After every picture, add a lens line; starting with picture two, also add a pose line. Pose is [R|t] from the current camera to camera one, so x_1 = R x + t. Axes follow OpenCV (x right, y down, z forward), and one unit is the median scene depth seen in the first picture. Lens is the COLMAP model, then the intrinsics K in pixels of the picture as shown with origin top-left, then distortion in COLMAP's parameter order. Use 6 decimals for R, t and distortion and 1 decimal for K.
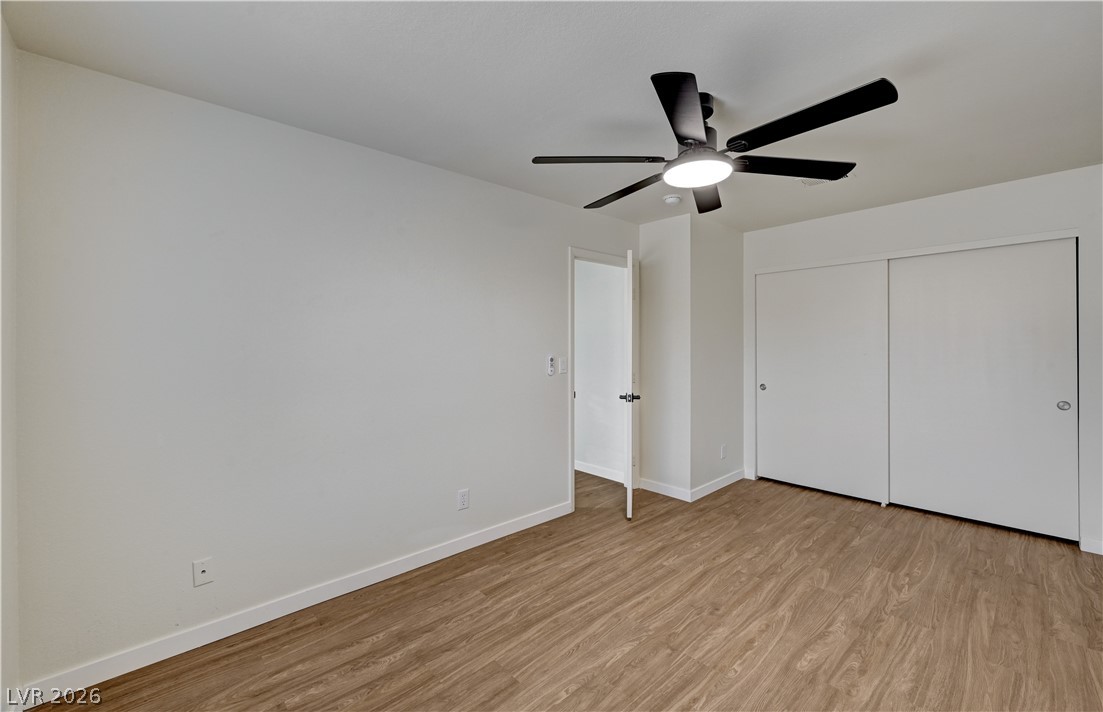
lens RADIAL K [[457.6, 0, 554.0], [0, 457.6, 346.0], [0, 0, 1]] dist [0.000094, -0.000070]
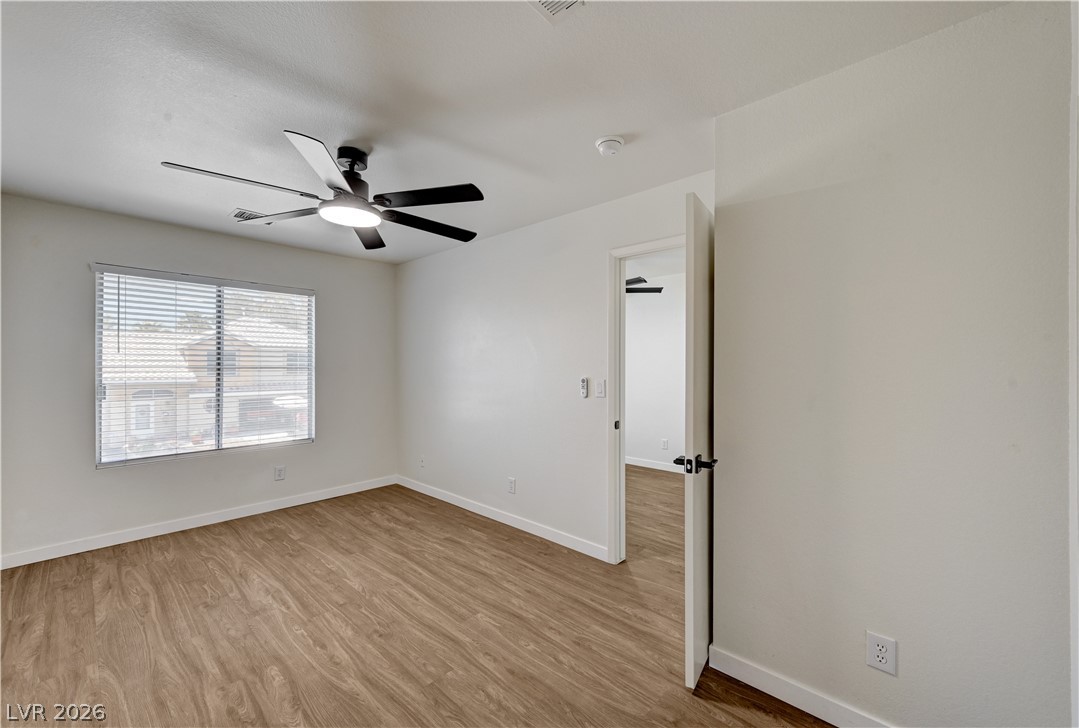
lens RADIAL K [[442.5, 0, 539.2], [0, 442.5, 361.1], [0, 0, 1]] dist [0.010841, 0.000194]
pose [[0.055827, -0.001439, -0.998439, 1.288624], [-0.004127, 0.999990, -0.001672, -0.012155], [0.998432, 0.004214, 0.055821, 1.245853]]
